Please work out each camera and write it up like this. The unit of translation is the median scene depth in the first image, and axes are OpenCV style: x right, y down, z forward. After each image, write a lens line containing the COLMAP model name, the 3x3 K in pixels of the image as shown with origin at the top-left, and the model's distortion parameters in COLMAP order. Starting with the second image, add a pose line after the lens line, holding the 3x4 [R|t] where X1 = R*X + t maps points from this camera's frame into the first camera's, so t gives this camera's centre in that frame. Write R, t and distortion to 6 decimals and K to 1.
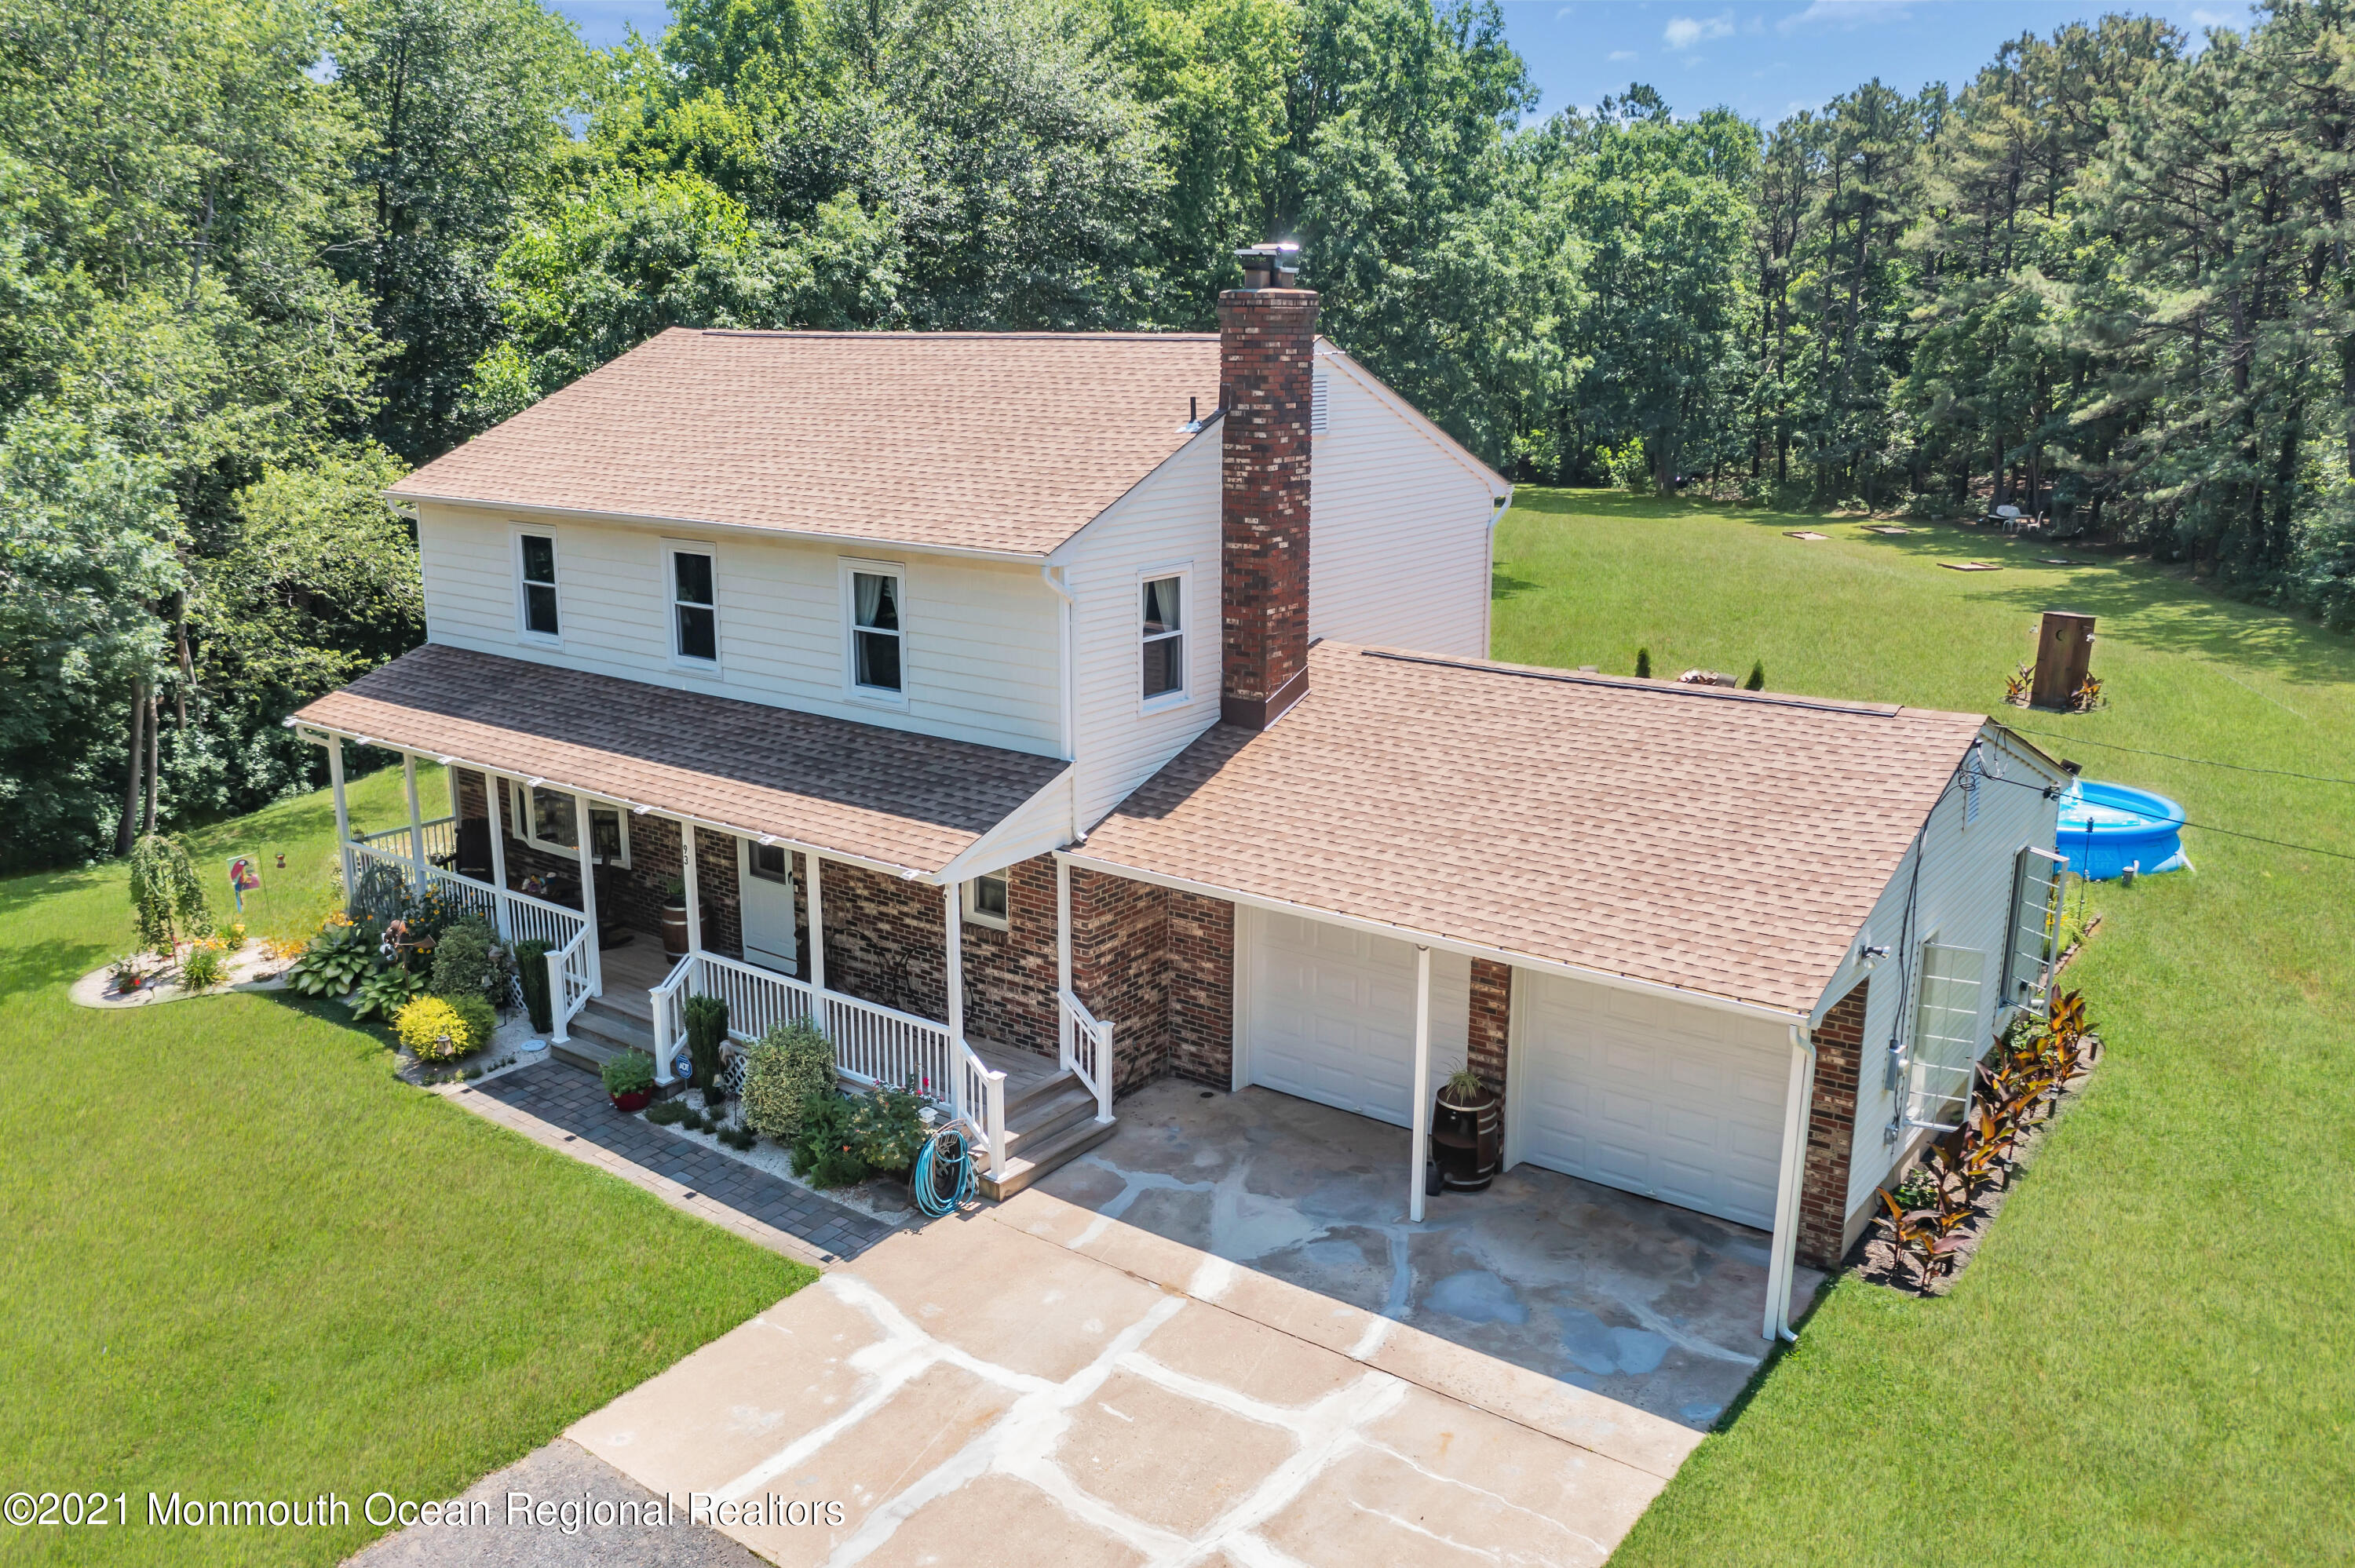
lens RADIAL K [[1840.4, 0, 1177.5], [0, 1840.4, 784.0], [0, 0, 1]] dist [-0.021949, 0.003864]
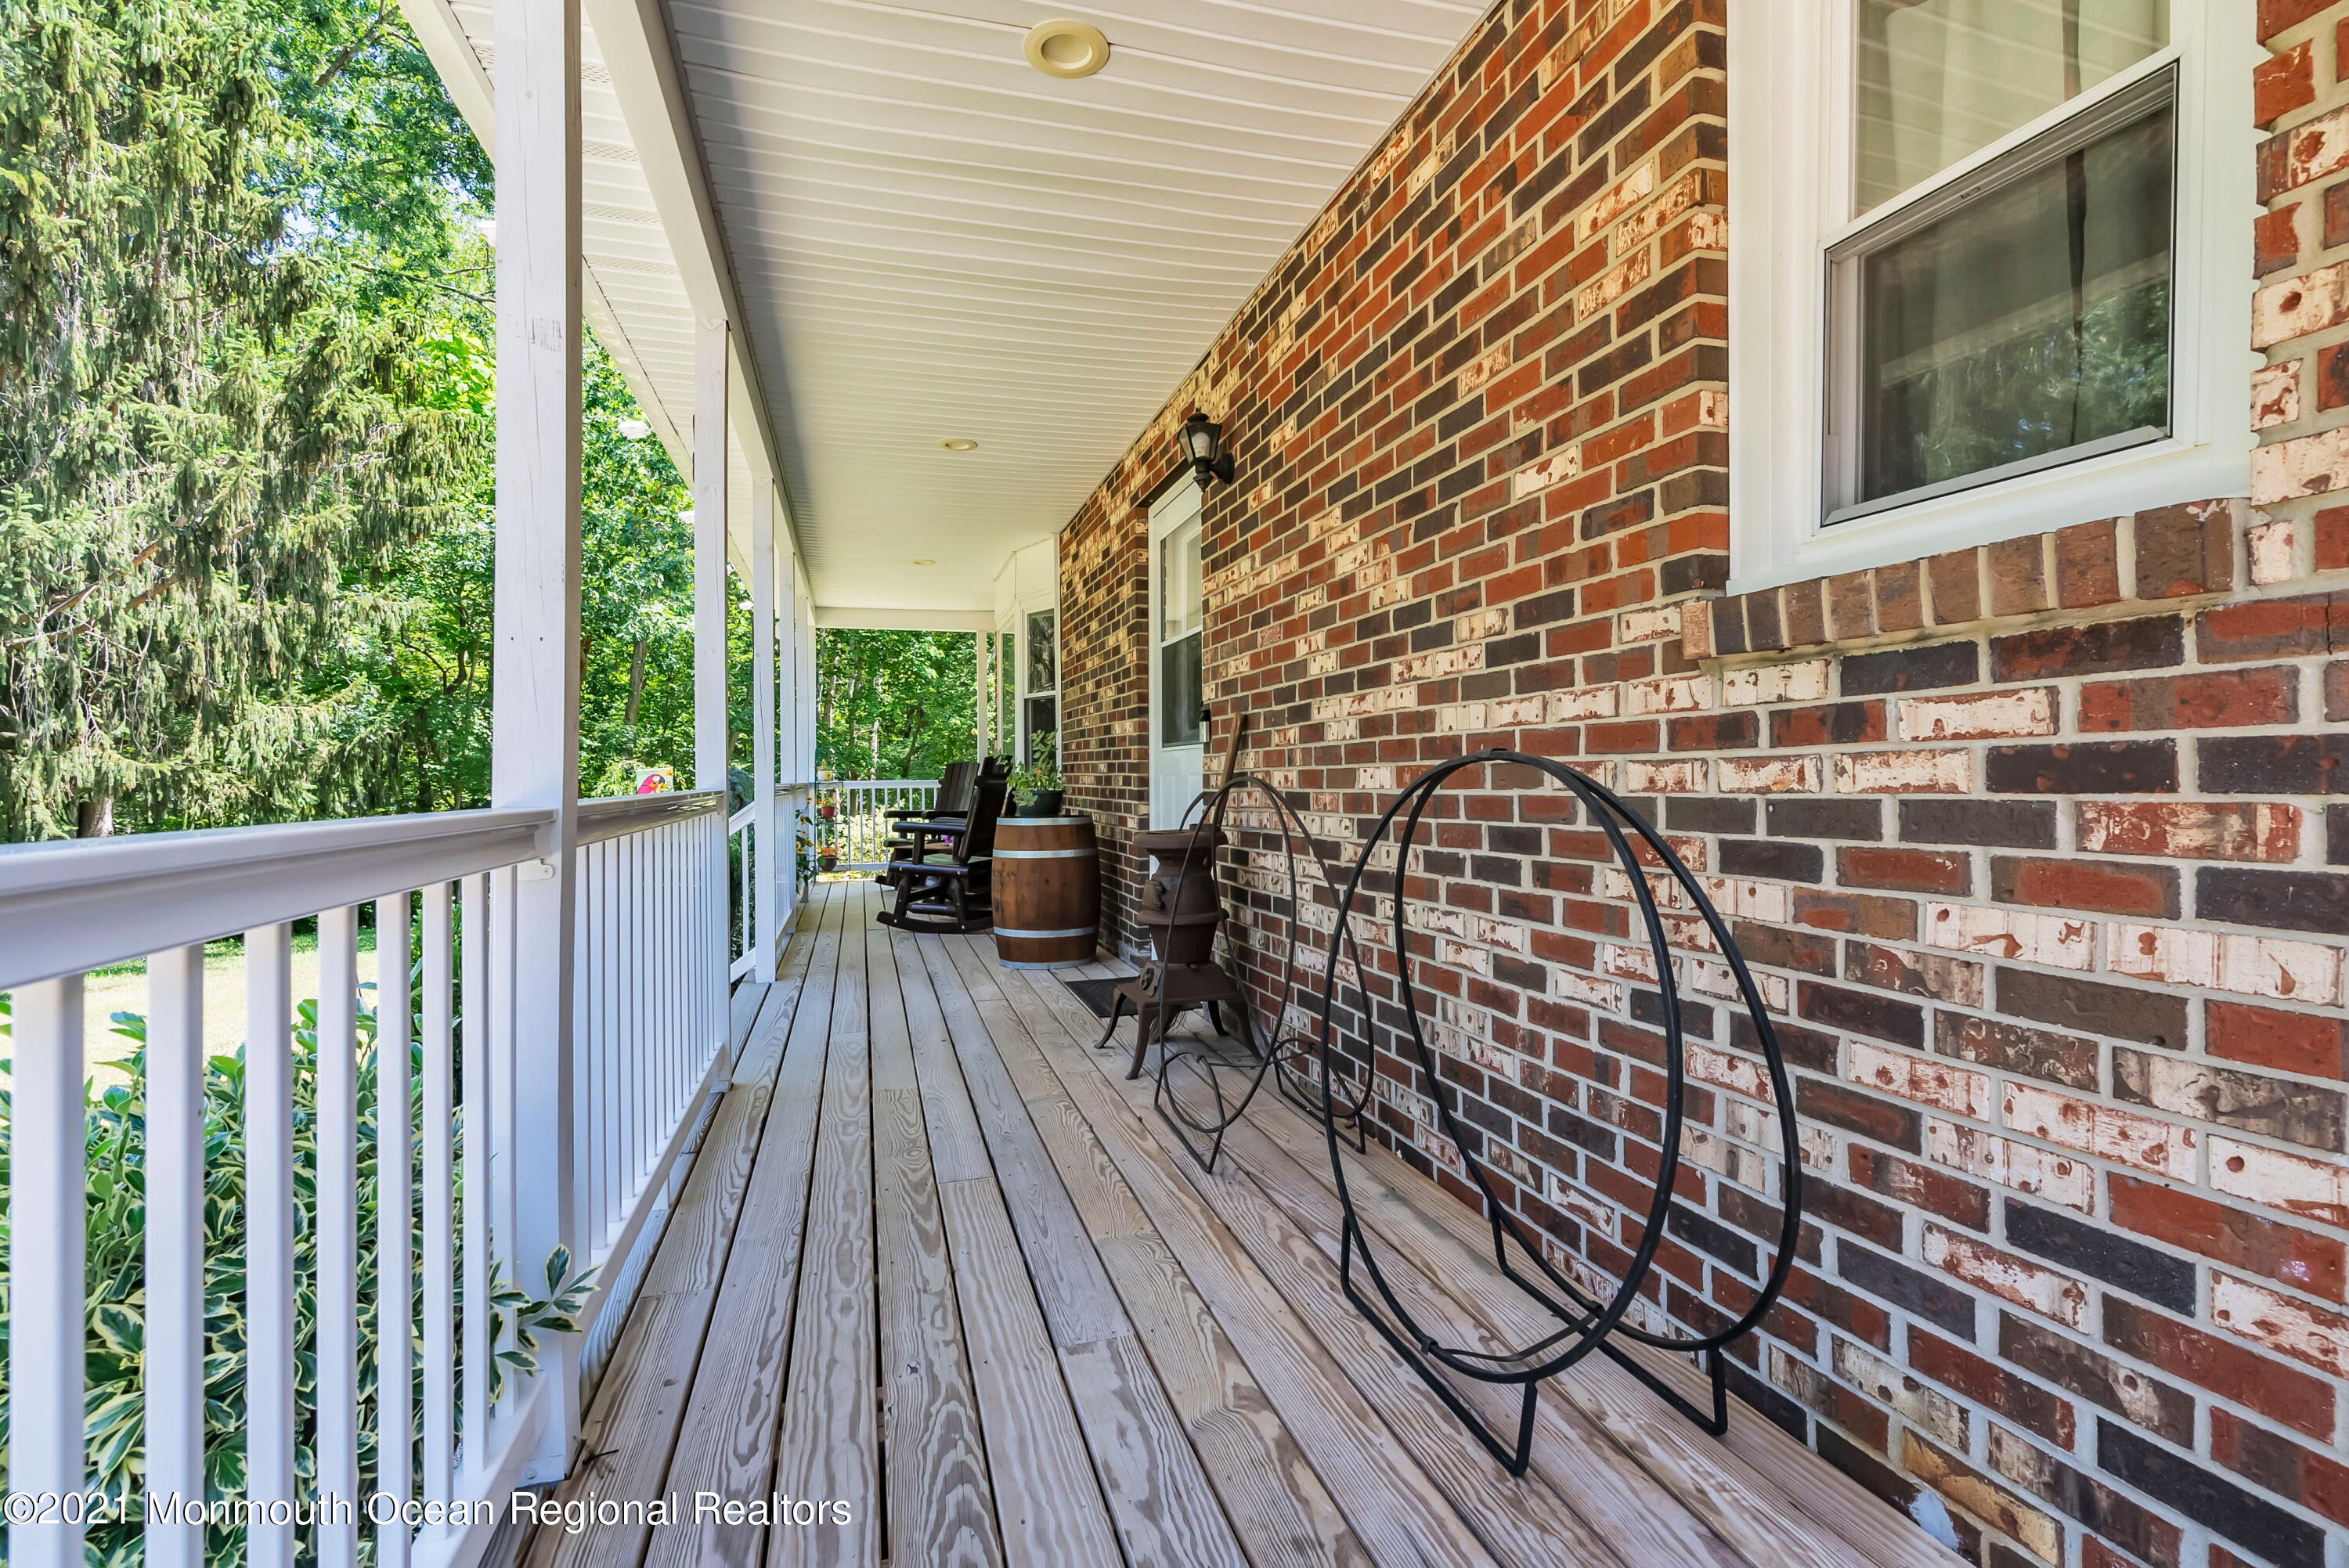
lens RADIAL K [[1061.1, 0, 1174.5], [0, 1061.1, 784.0], [0, 0, 1]] dist [-0.004945, 0.000678]
pose [[0.801927, -0.001322, -0.597420, -0.101080], [-0.140292, 0.971618, -0.190466, 0.111202], [0.580716, 0.236553, 0.778981, 0.904184]]
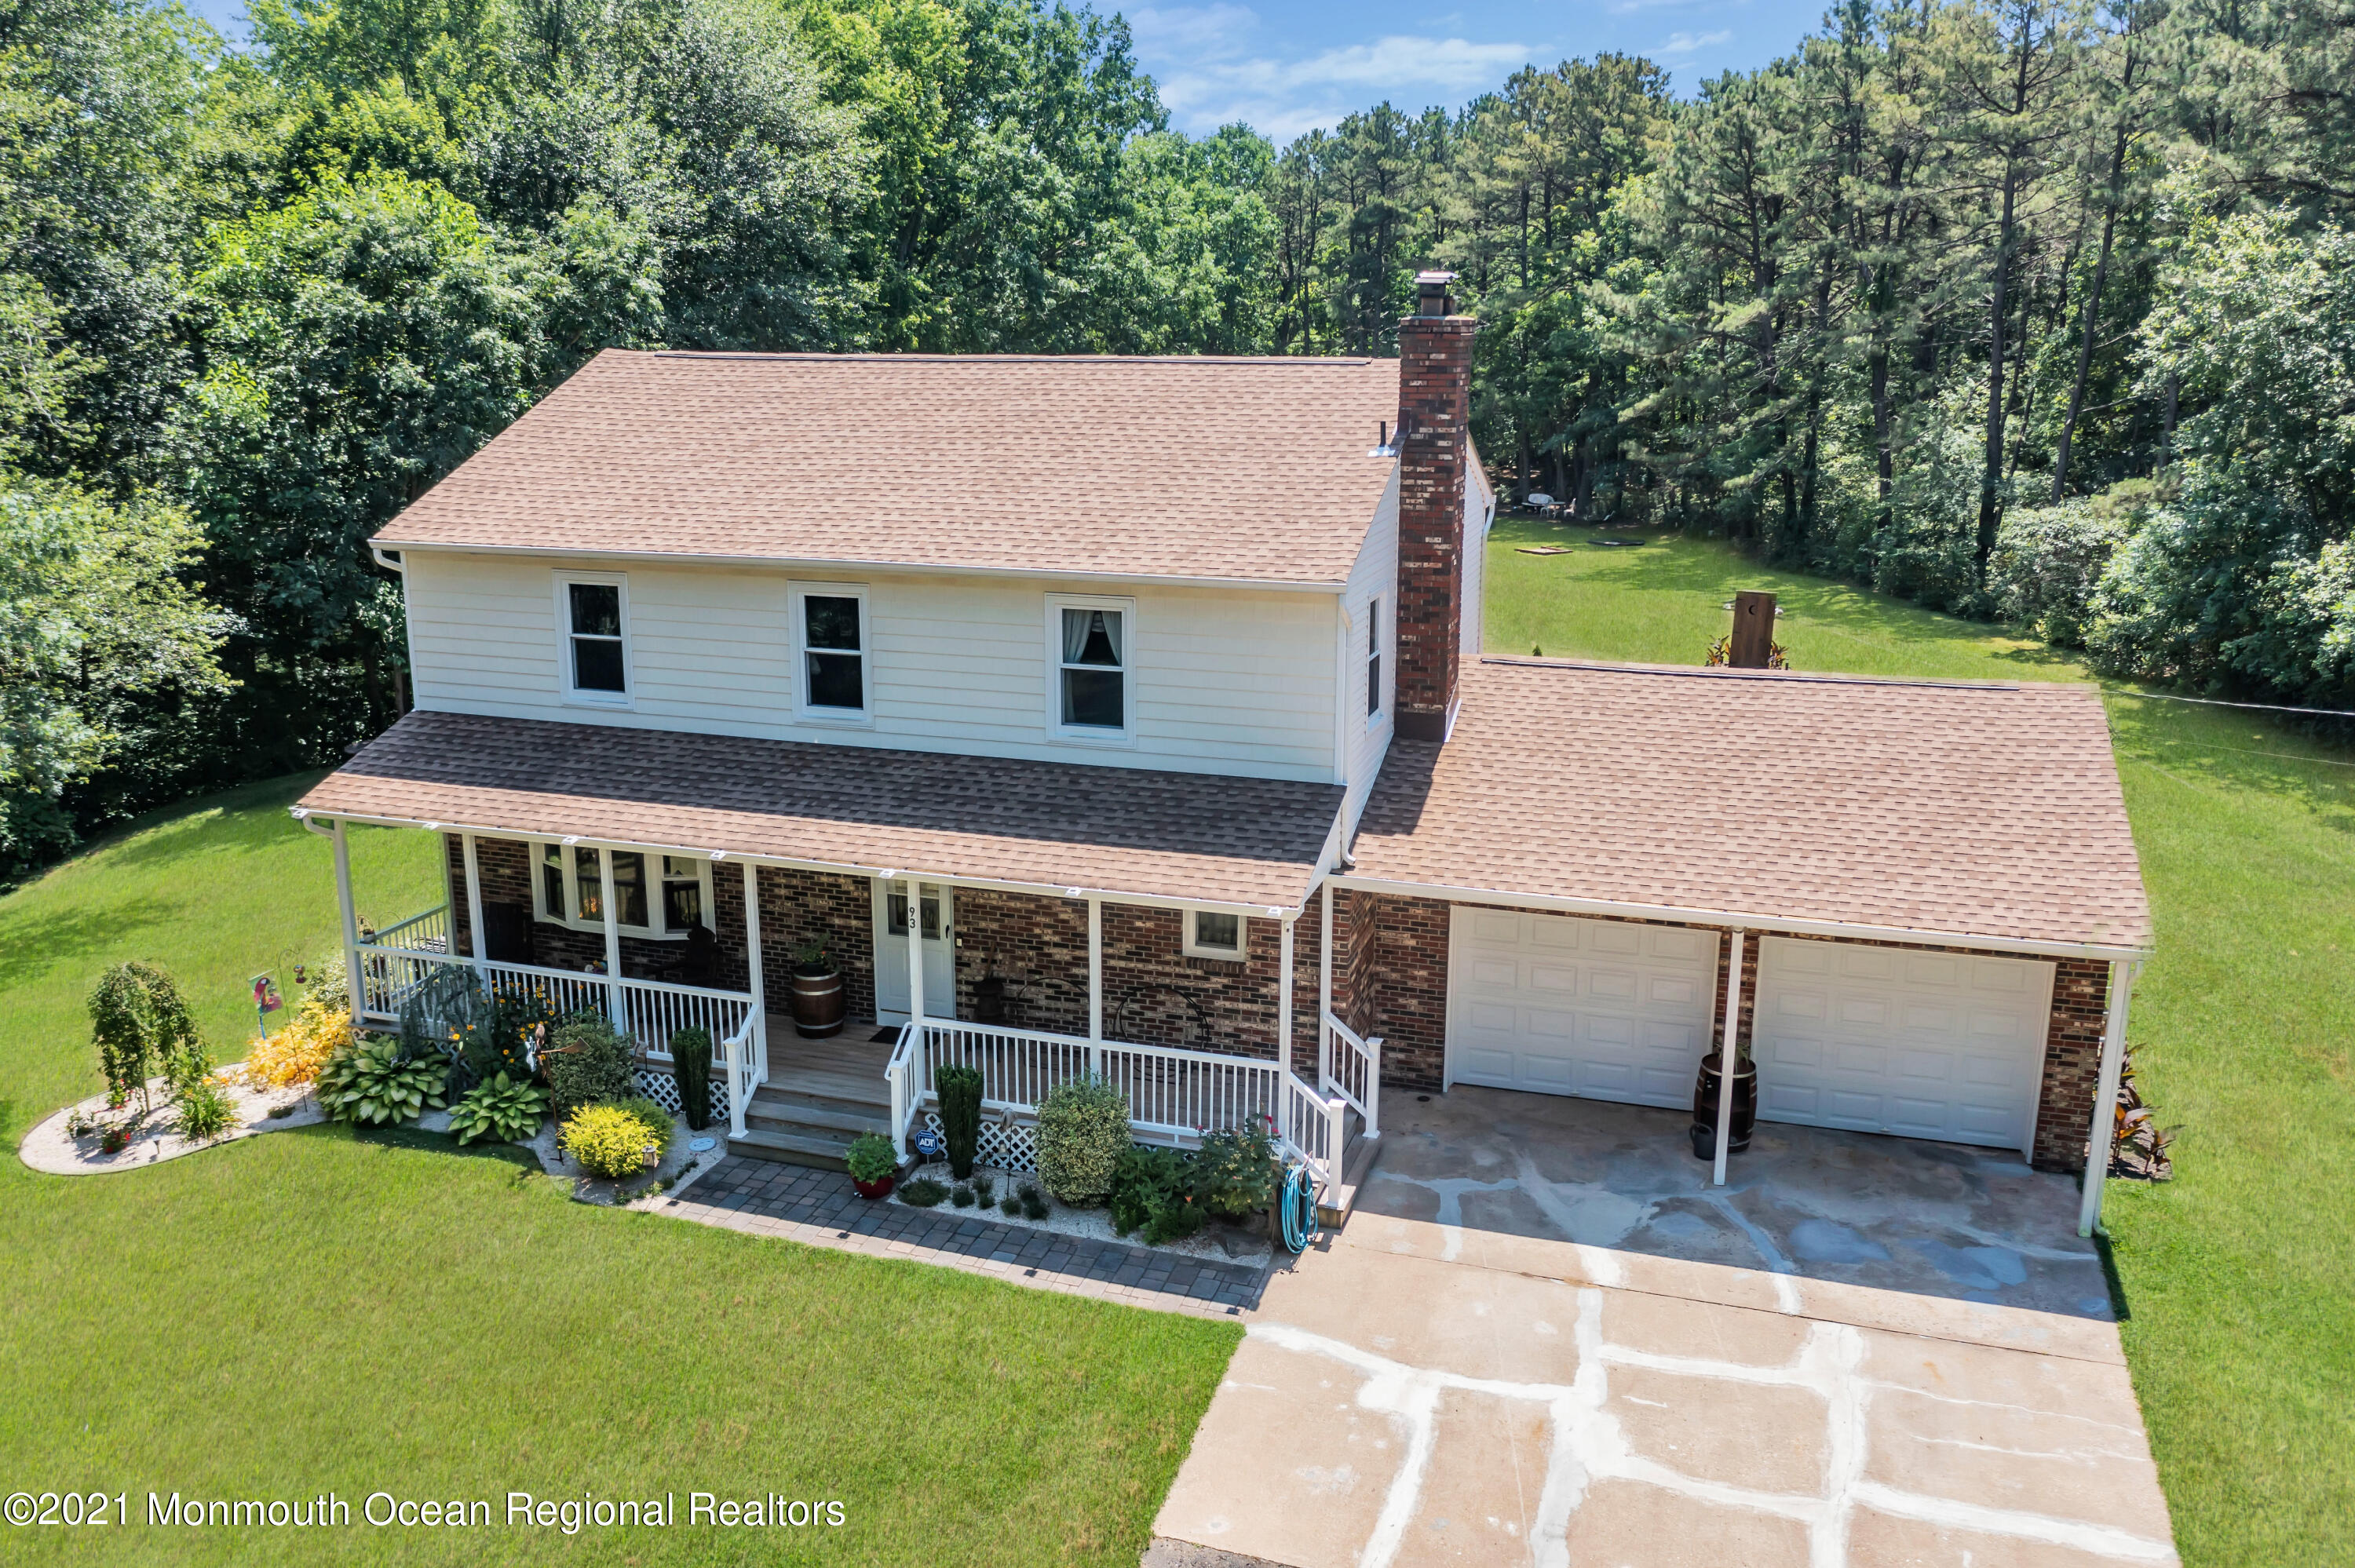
lens RADIAL K [[1840.4, 0, 1177.5], [0, 1840.4, 784.0], [0, 0, 1]] dist [-0.021949, 0.003864]
pose [[0.946578, -0.077960, 0.312908, -0.418754], [0.078000, 0.996876, 0.012412, -0.029686], [-0.312898, 0.012658, 0.949702, 0.063873]]
